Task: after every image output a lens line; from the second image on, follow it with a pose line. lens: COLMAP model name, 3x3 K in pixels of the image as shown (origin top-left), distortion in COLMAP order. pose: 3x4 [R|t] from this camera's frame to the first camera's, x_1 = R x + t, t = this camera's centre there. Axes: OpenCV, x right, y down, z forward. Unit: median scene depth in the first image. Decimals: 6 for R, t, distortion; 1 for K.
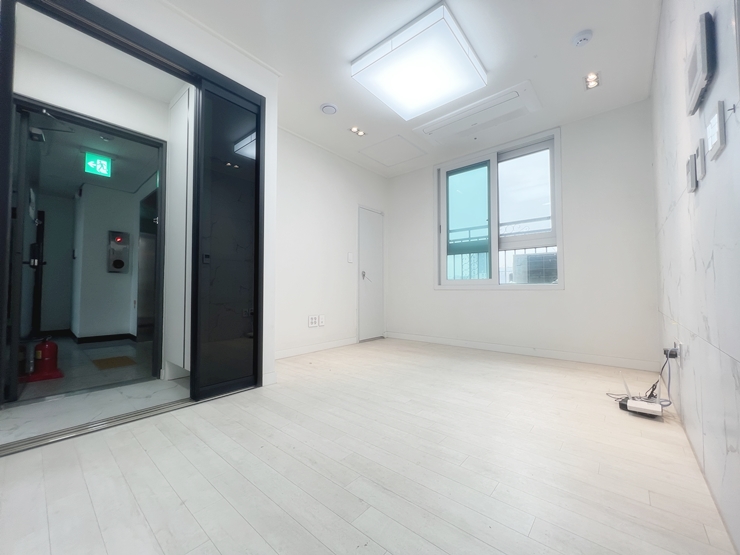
lens RADIAL K [[295.7, 0, 370.4], [0, 295.7, 276.4], [0, 0, 1]] dist [-0.000330, 0.000258]
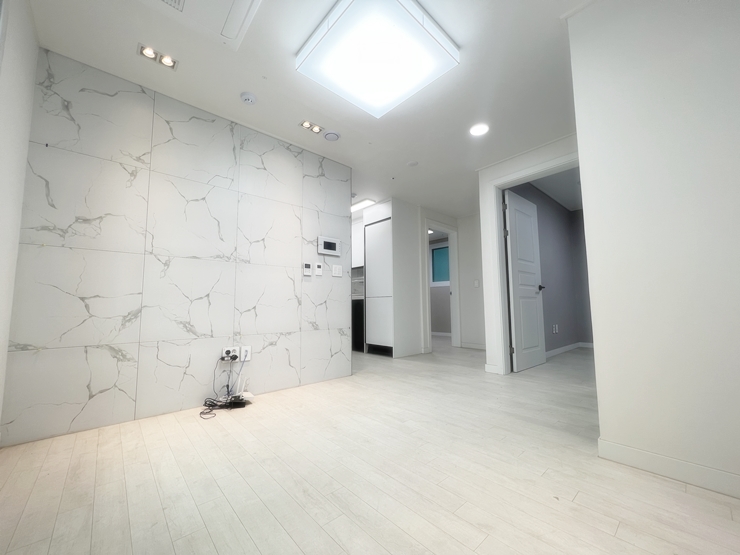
lens RADIAL K [[294.7, 0, 372.1], [0, 294.7, 278.5], [0, 0, 1]] dist [-0.000249, 0.000068]
pose [[-0.992268, 0.025069, 0.121559, 0.064597], [0.007625, 0.989852, -0.141900, 0.039905], [-0.123883, -0.139876, -0.982389, 1.209961]]
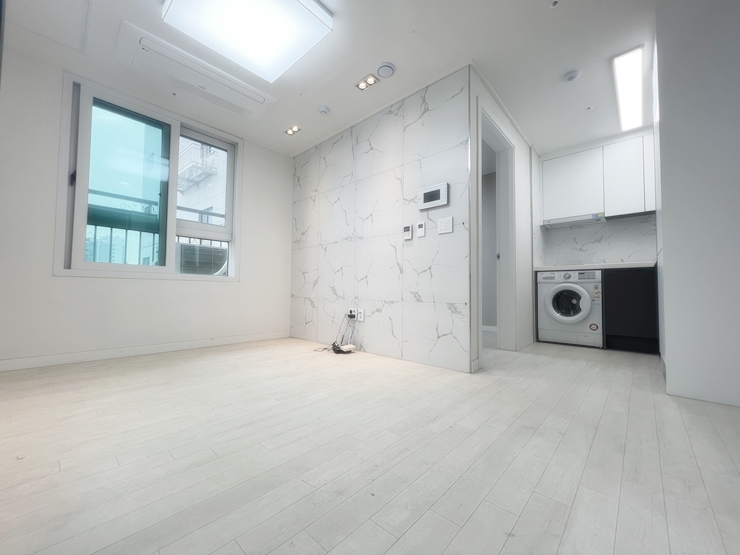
lens RADIAL K [[294.7, 0, 371.7], [0, 294.7, 279.6], [0, 0, 1]] dist [-0.000249, 0.000068]
pose [[0.027737, 0.043719, 0.998659, -0.428930], [-0.058091, 0.997425, -0.042051, 0.048621], [-0.997926, -0.056847, 0.030205, 0.410781]]
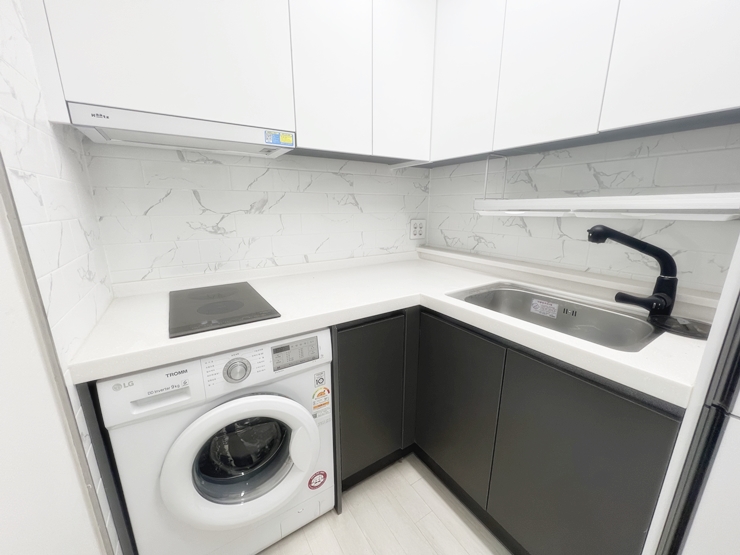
lens RADIAL K [[295.7, 0, 370.3], [0, 295.7, 279.9], [0, 0, 1]] dist [-0.000330, 0.000258]
pose [[-0.958890, -0.065556, 0.276102, 0.433101], [-0.010210, 0.980290, 0.197298, -0.180012], [-0.283594, 0.186368, -0.940660, -0.037013]]
